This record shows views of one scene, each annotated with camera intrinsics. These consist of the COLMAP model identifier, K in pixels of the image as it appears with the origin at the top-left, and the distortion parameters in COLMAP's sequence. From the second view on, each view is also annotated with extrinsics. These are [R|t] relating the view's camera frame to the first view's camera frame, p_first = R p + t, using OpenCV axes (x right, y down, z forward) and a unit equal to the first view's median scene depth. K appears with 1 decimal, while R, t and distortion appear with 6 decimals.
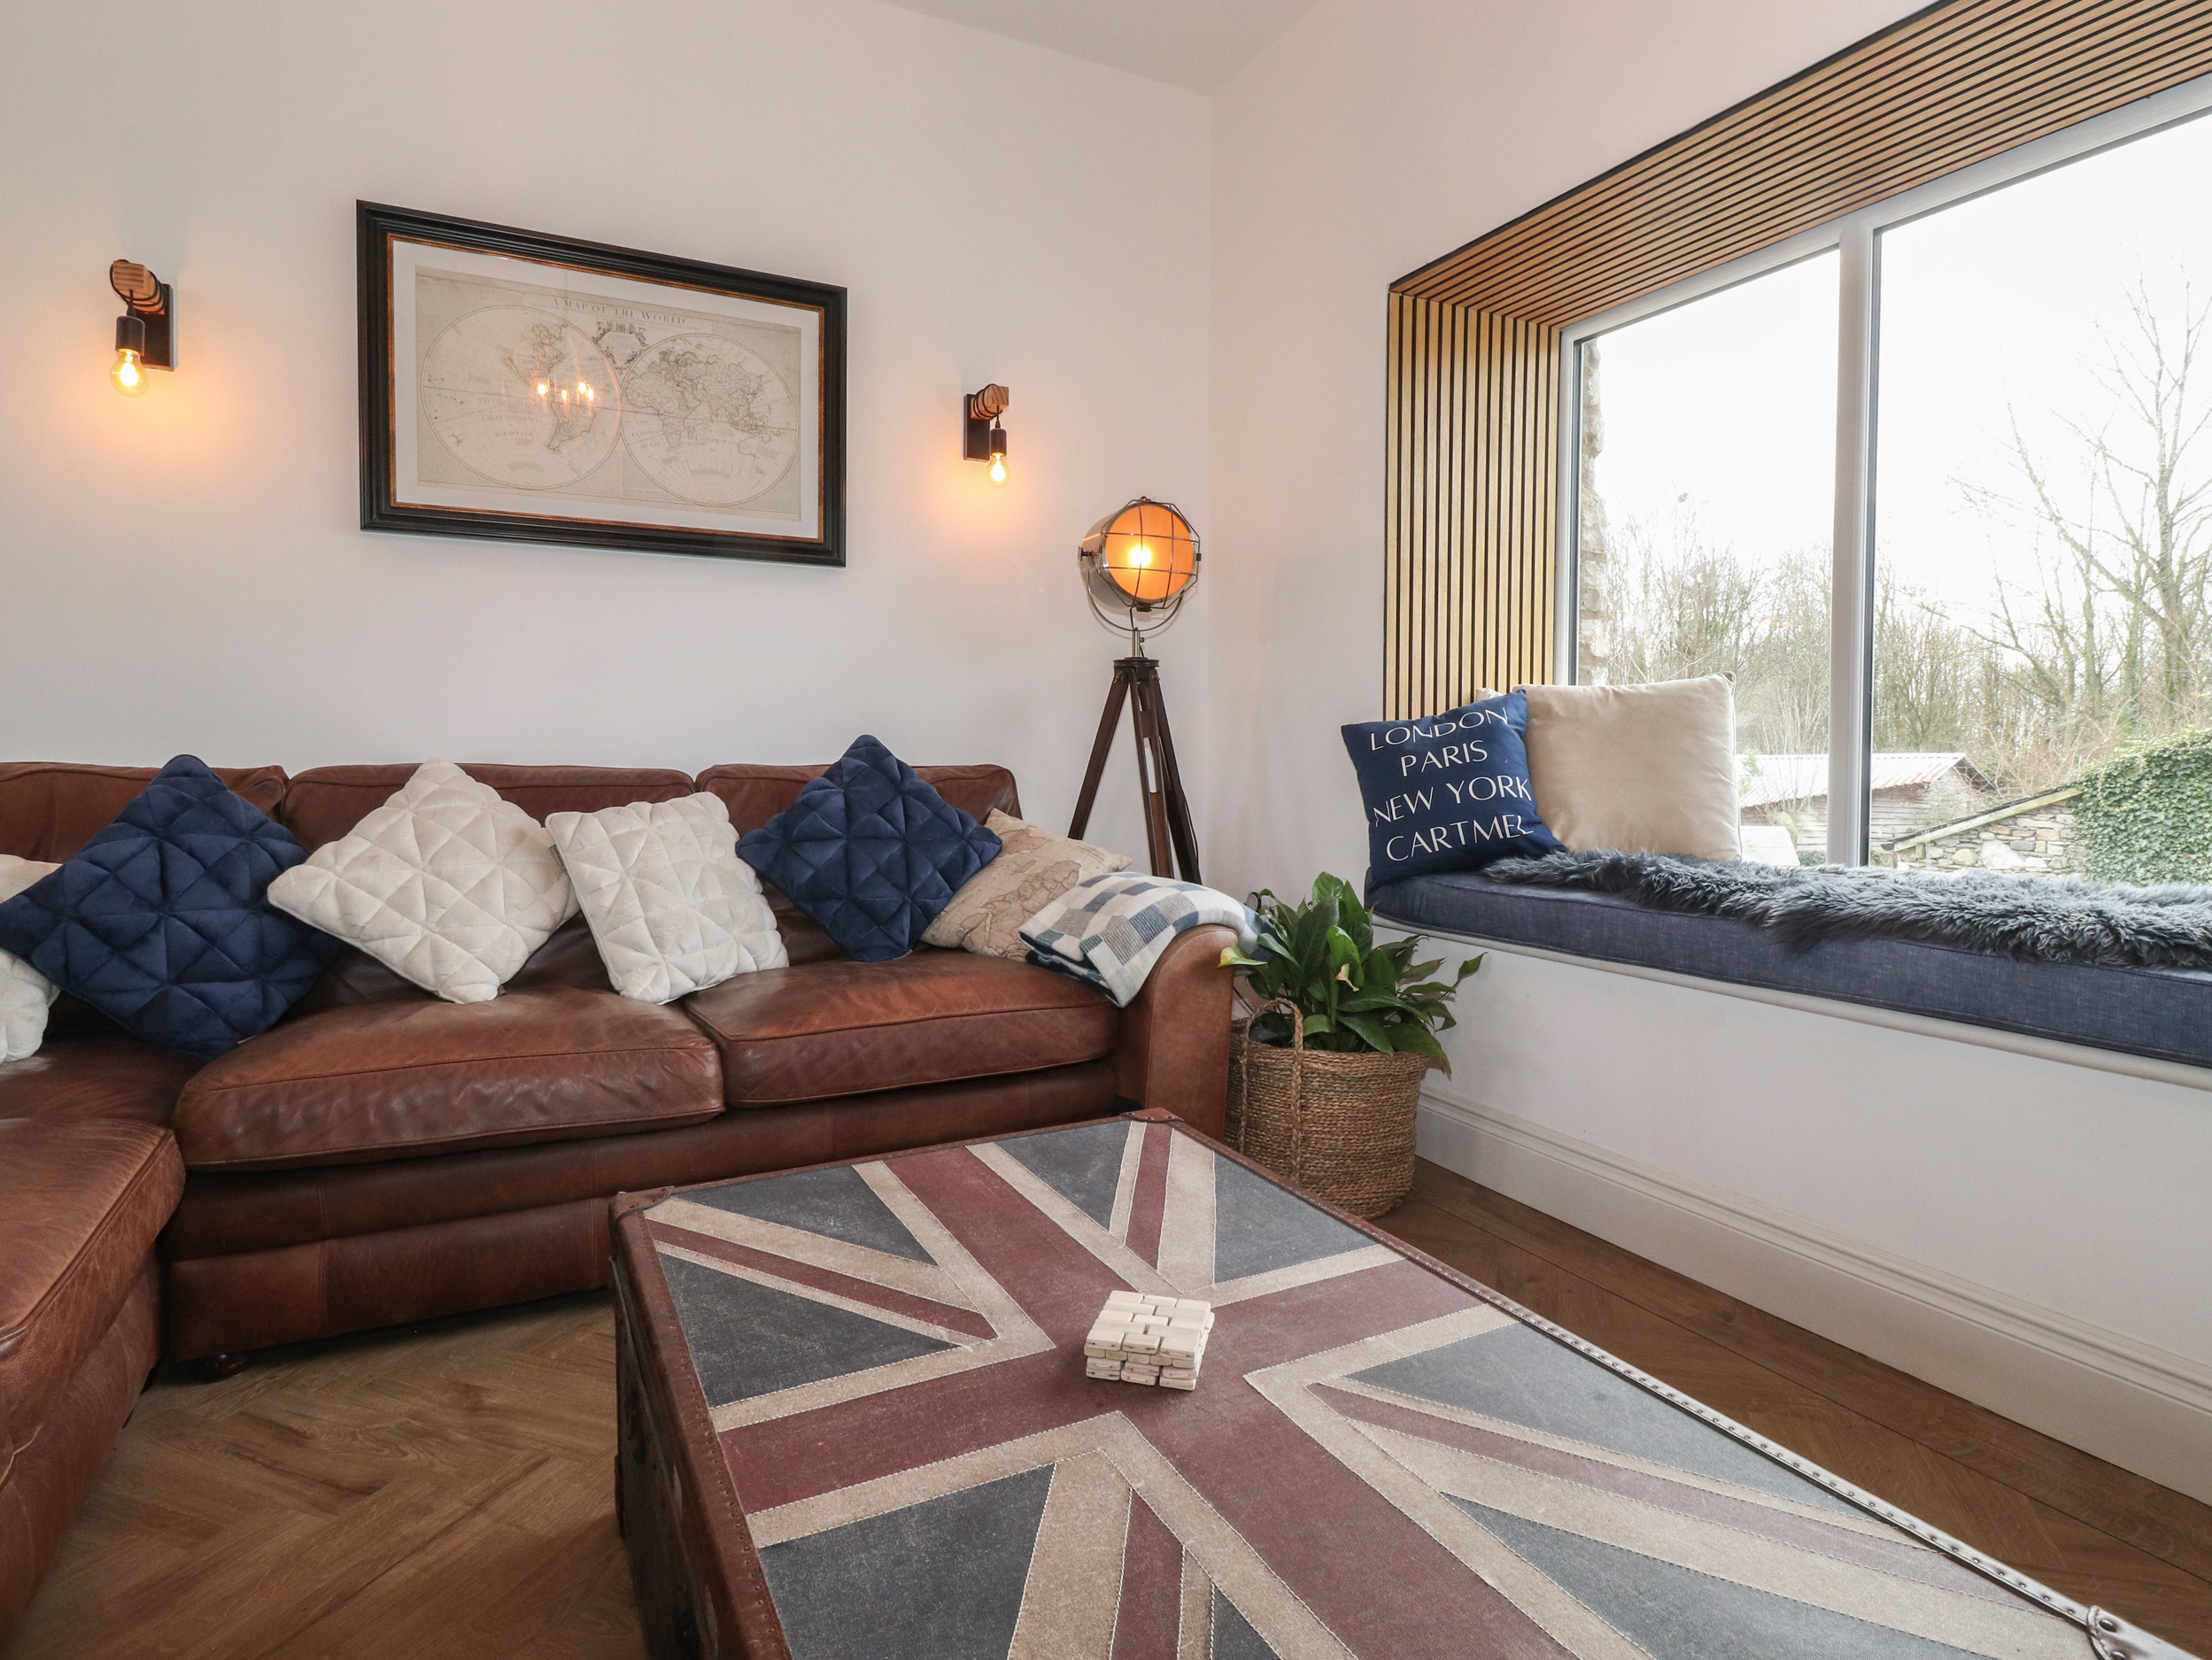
lens RADIAL K [[1171.9, 0, 1102.5], [0, 1171.9, 794.9], [0, 0, 1]] dist [-0.001800, -0.011976]
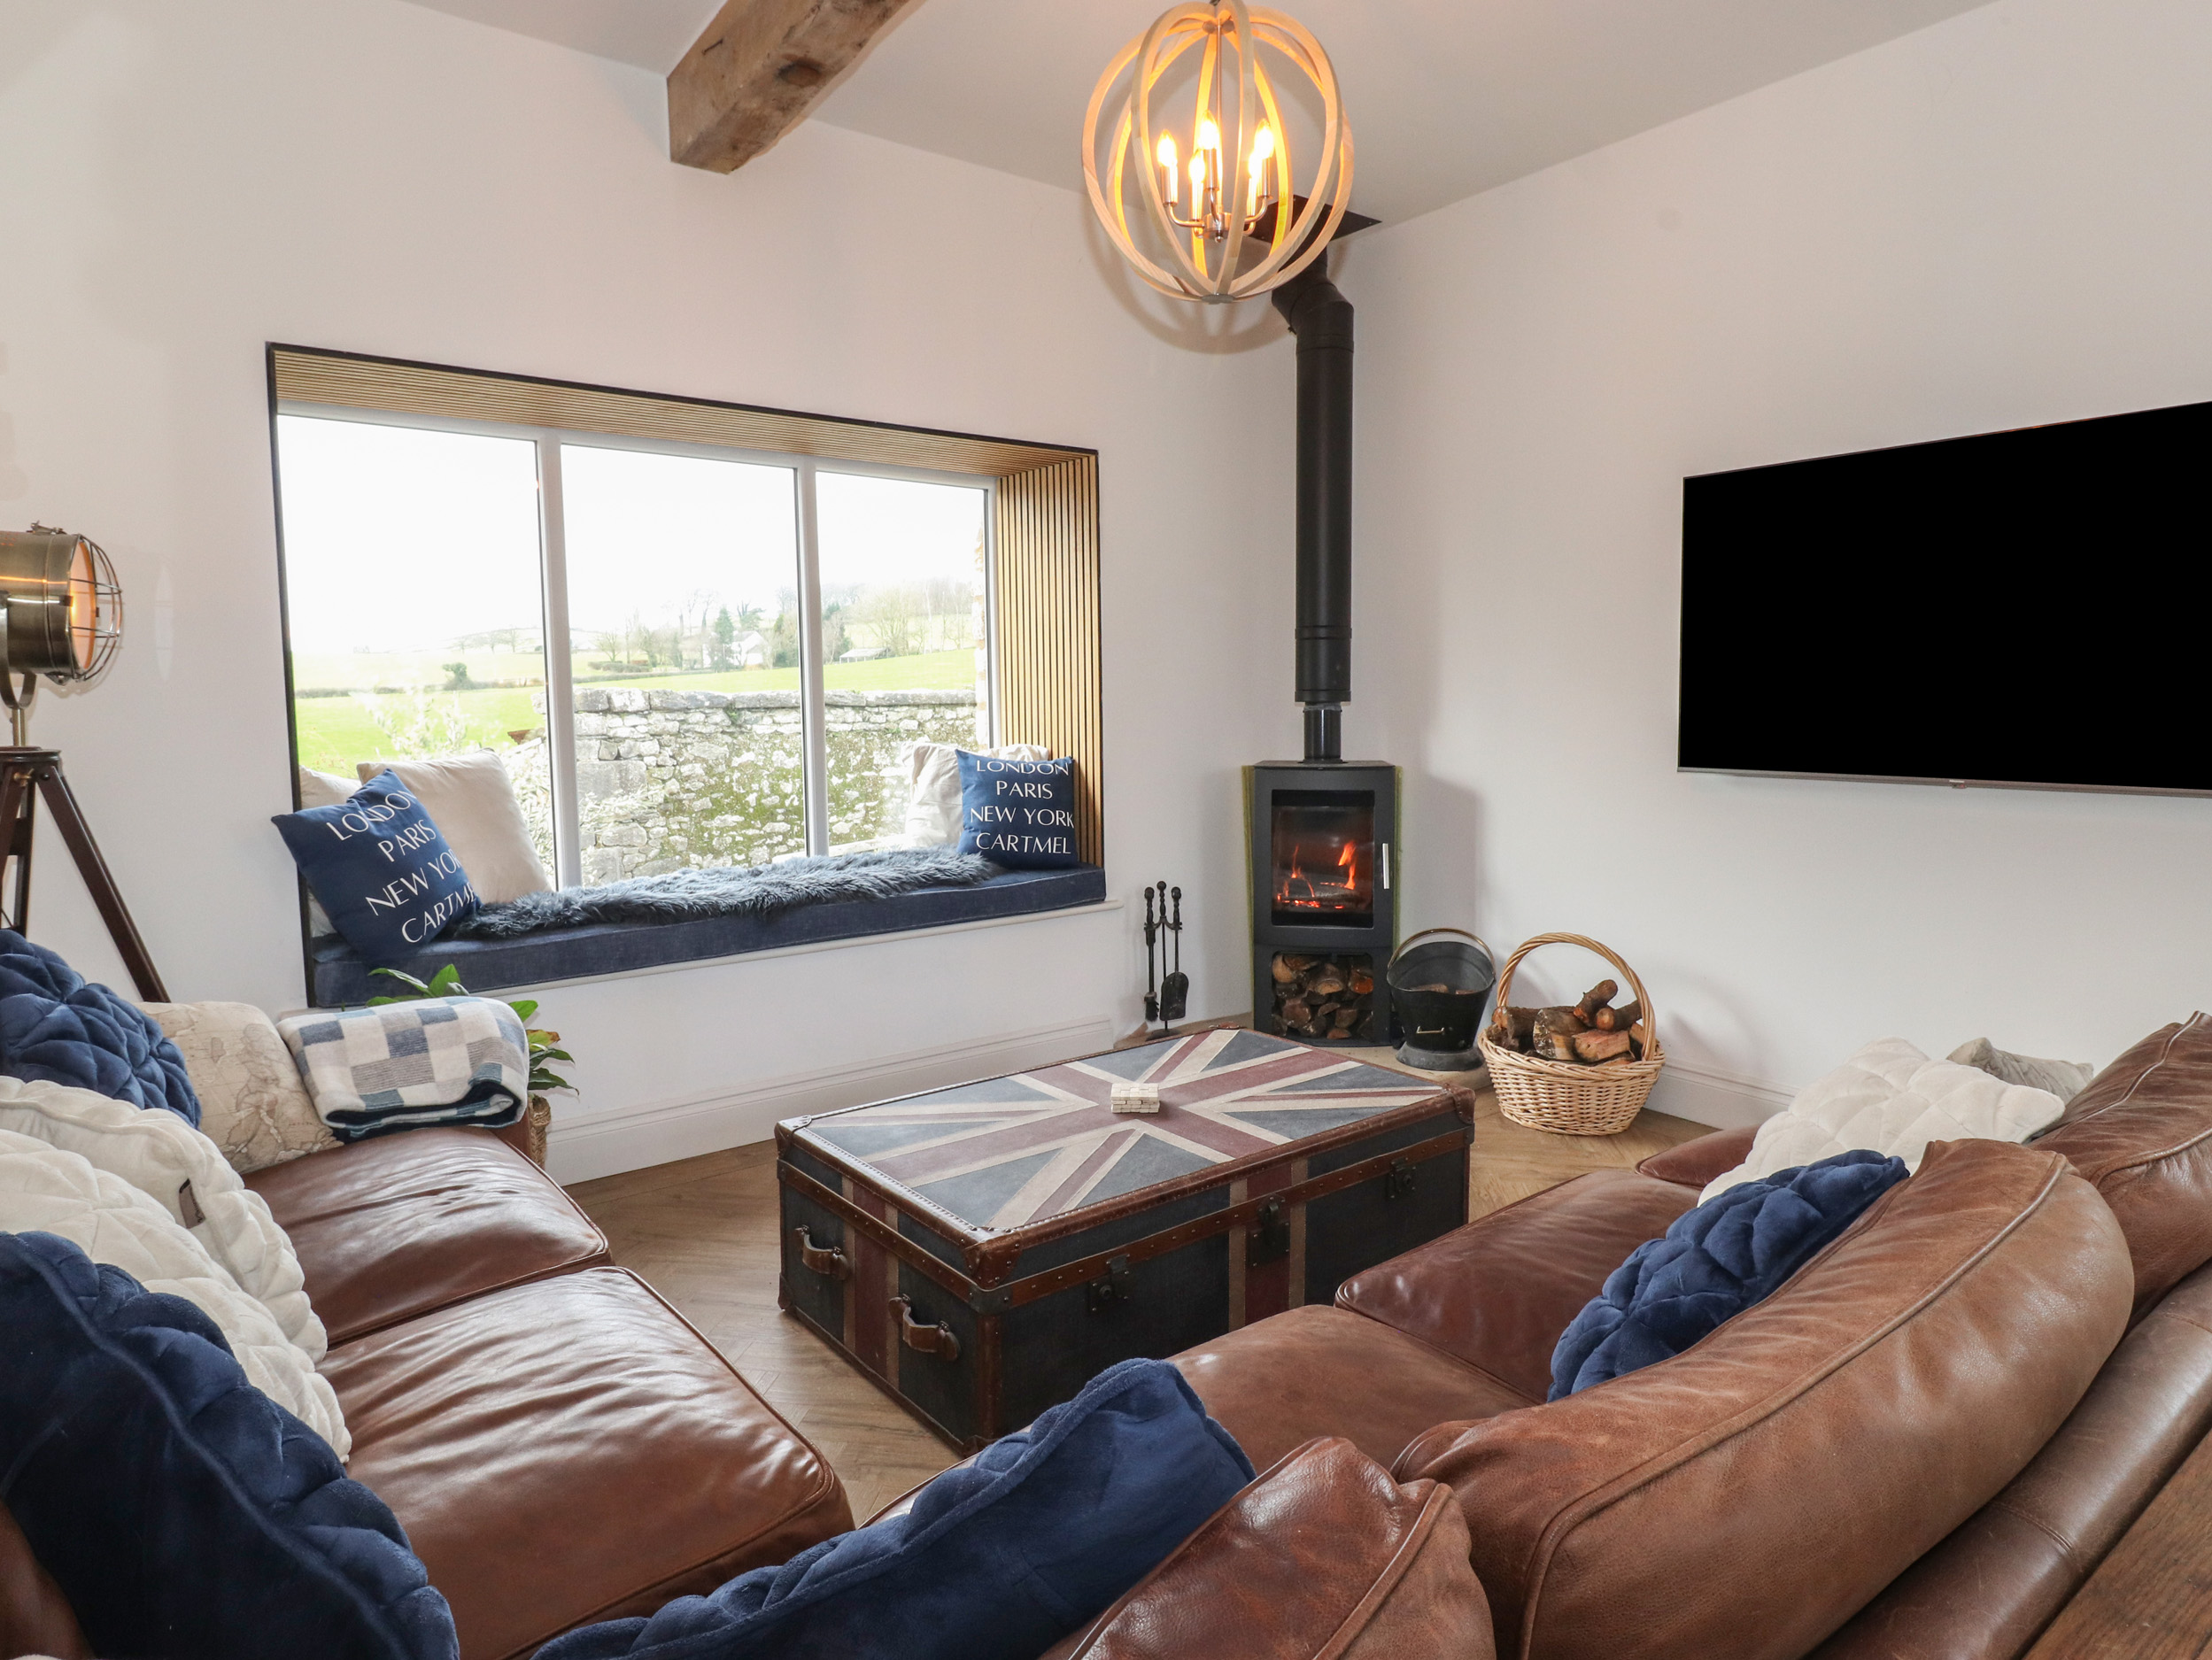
lens RADIAL K [[1310.0, 0, 1106.0], [0, 1310.0, 830.0], [0, 0, 1]] dist [0.000398, -0.001600]
pose [[-0.183294, -0.108118, 0.977095, -1.095785], [0.043032, 0.992099, 0.117850, -0.171102], [-0.982116, 0.063647, -0.177193, 0.661240]]
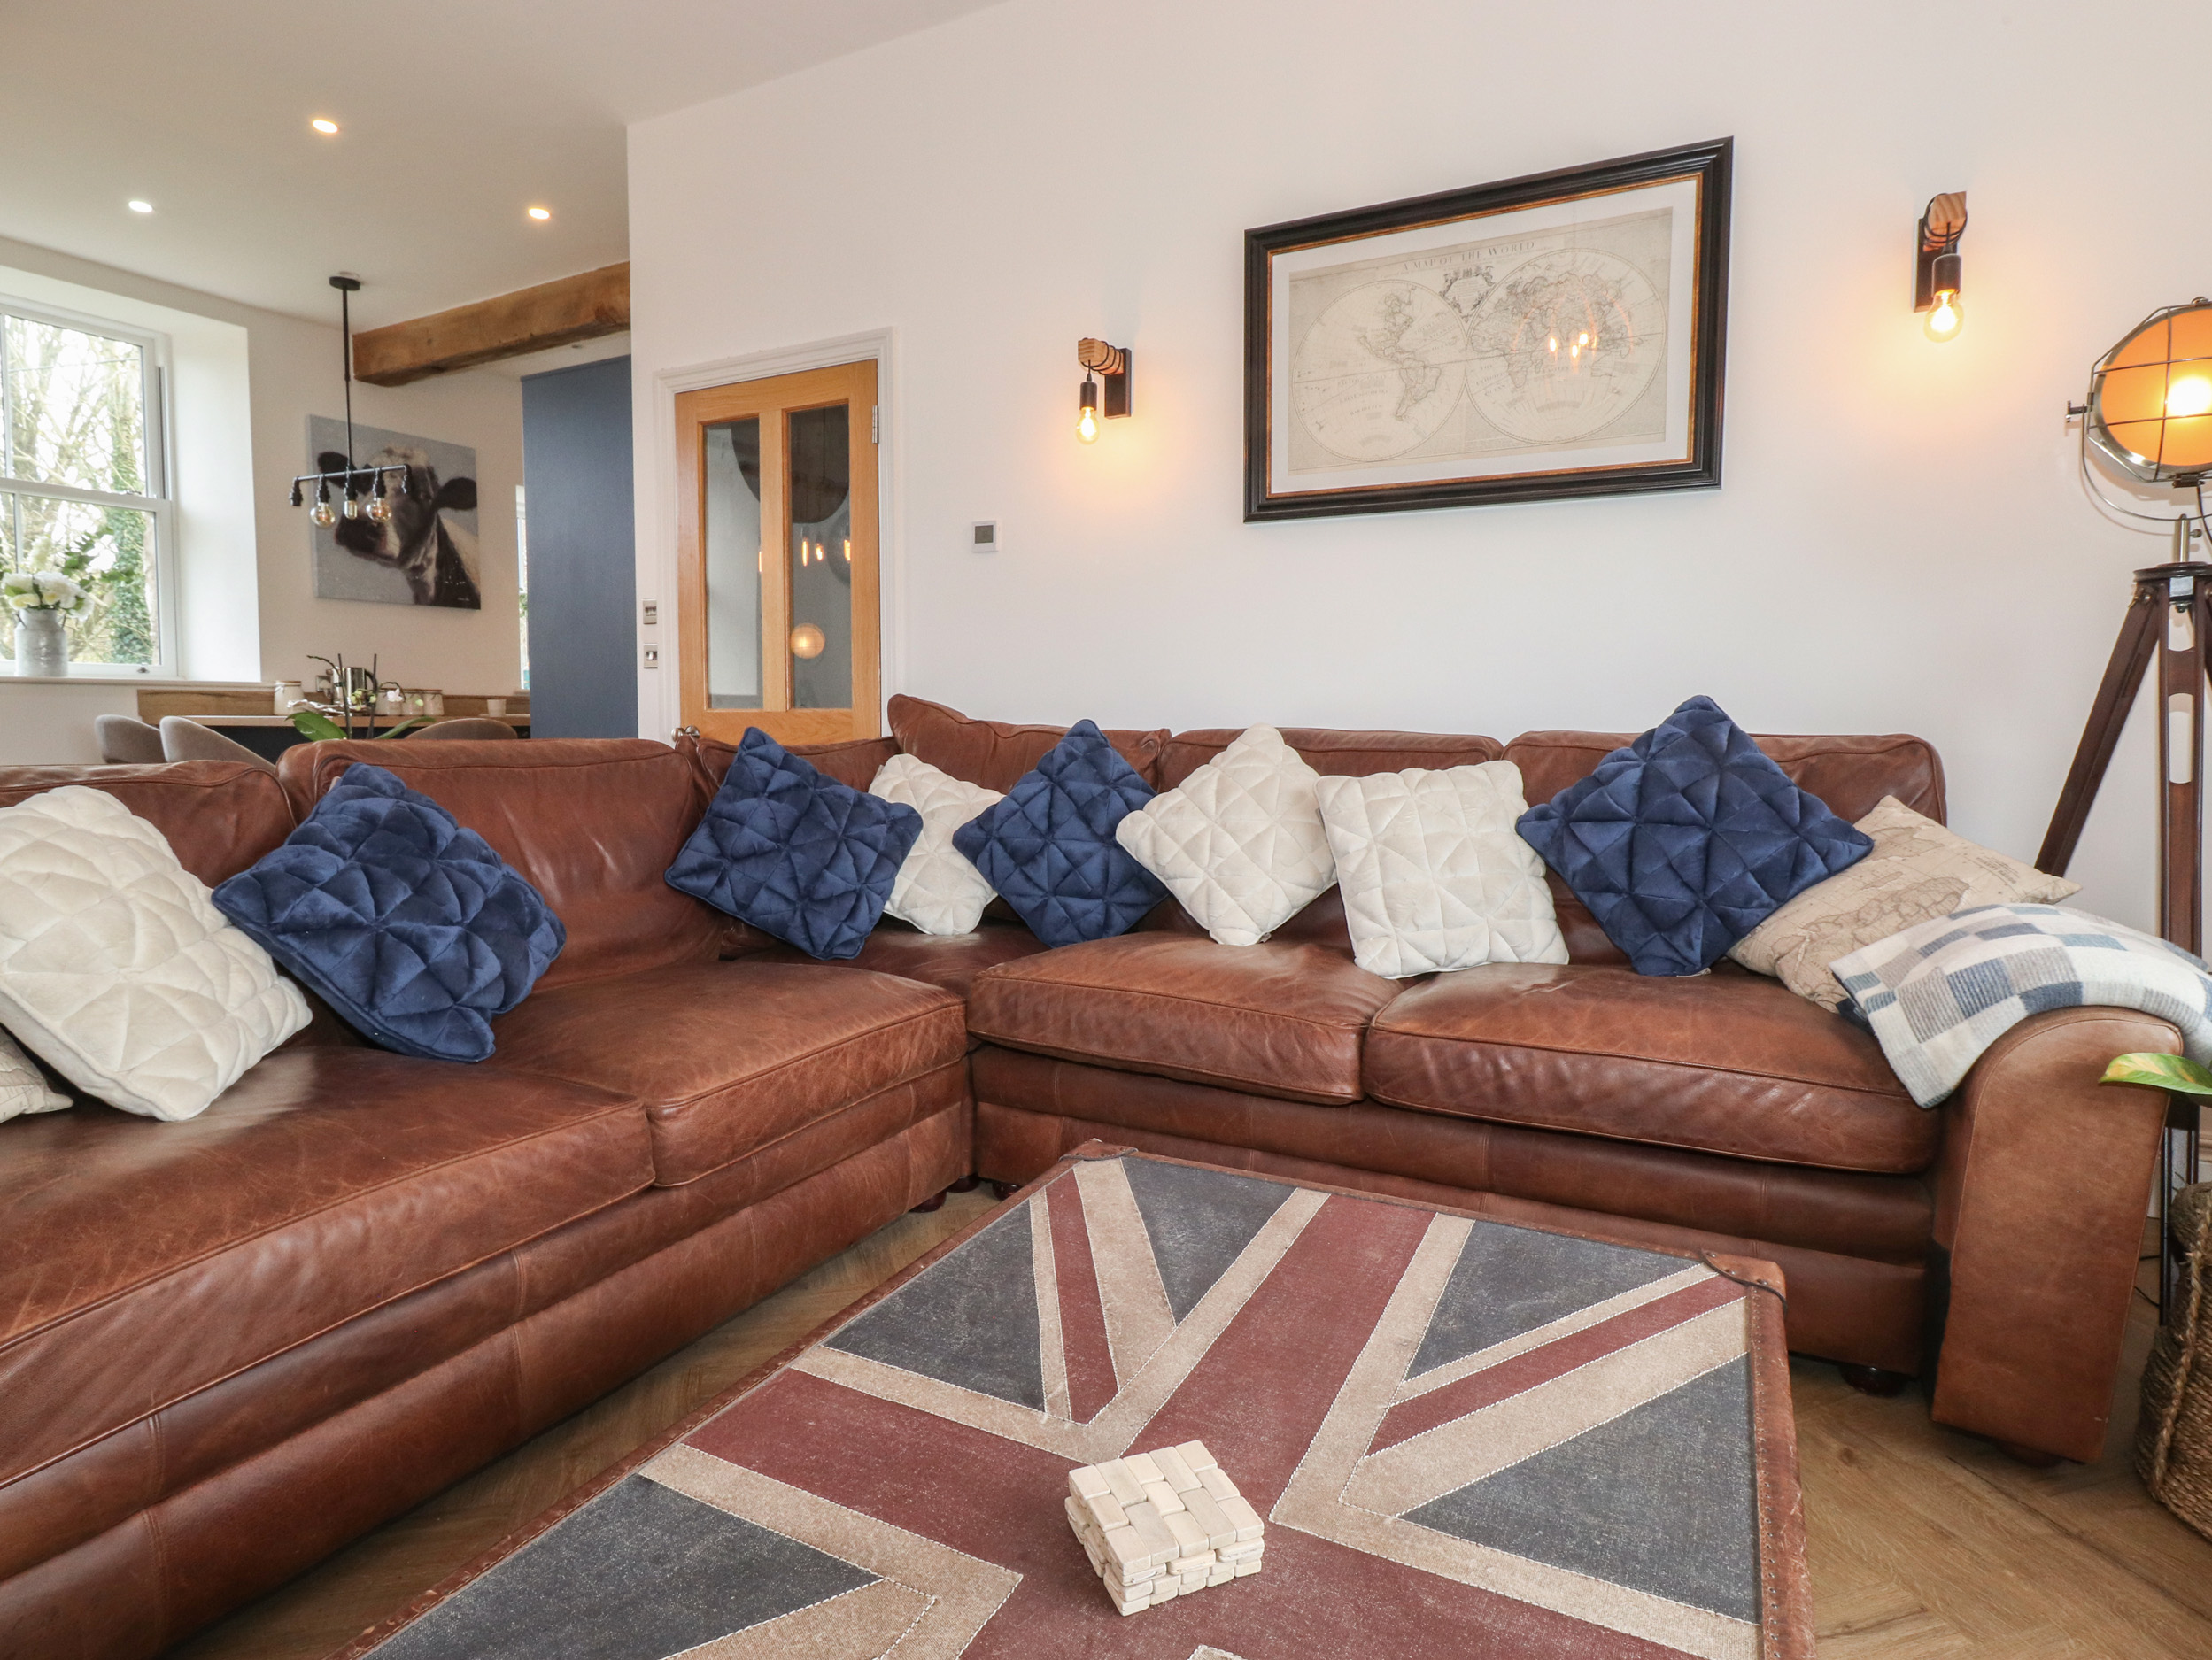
lens RADIAL K [[1171.9, 0, 1102.5], [0, 1171.9, 794.9], [0, 0, 1]] dist [-0.001800, -0.011976]
pose [[0.587973, 0.052014, -0.807206, 0.256764], [-0.029009, 0.998644, 0.043220, -0.007166], [0.808360, -0.001996, 0.588685, 0.240484]]
